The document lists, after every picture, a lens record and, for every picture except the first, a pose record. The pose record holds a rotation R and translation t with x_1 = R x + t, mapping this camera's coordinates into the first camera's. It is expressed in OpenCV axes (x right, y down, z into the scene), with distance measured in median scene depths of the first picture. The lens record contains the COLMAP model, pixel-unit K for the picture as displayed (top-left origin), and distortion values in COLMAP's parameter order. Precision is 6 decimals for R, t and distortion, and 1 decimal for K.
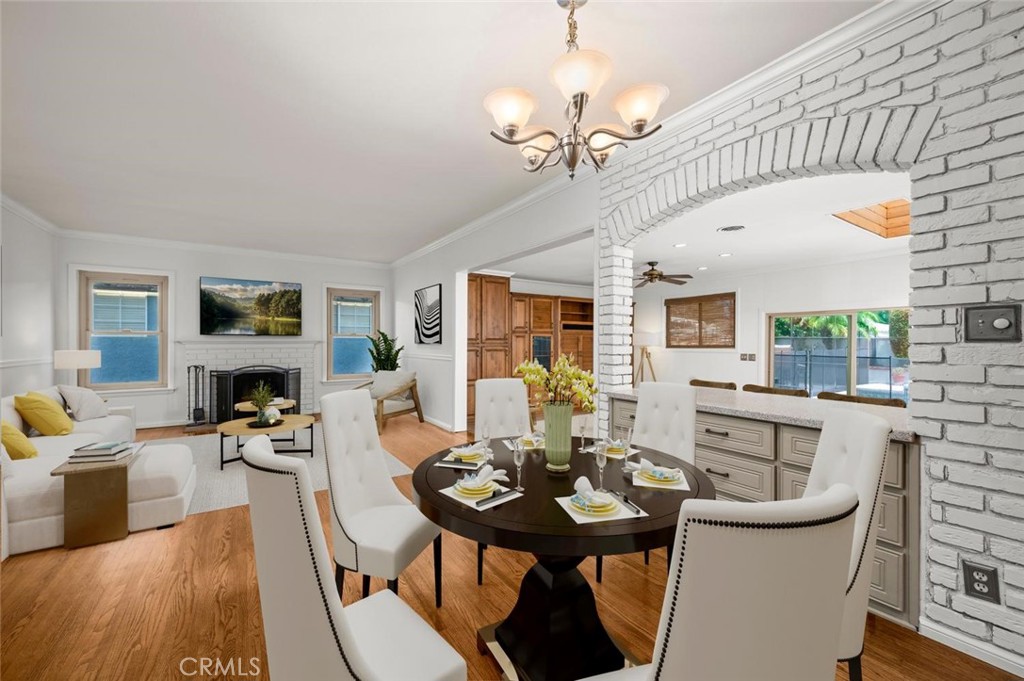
lens RADIAL K [[405.5, 0, 510.9], [0, 405.5, 343.1], [0, 0, 1]] dist [0.000696, 0.000298]
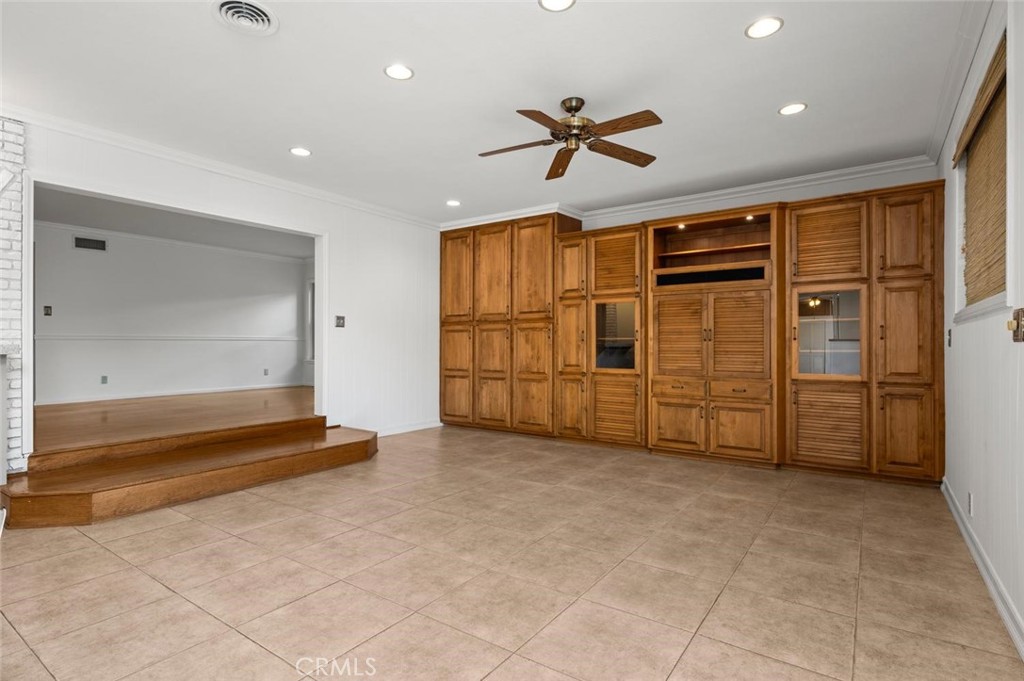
lens RADIAL K [[511.0, 0, 512.0], [0, 511.0, 340.5], [0, 0, 1]] dist [-0.001622, -0.000198]
pose [[0.360485, -0.010925, -0.932701, 0.870207], [0.000331, 0.999933, -0.011585, 0.054579], [0.932765, 0.003868, 0.360464, 0.807681]]
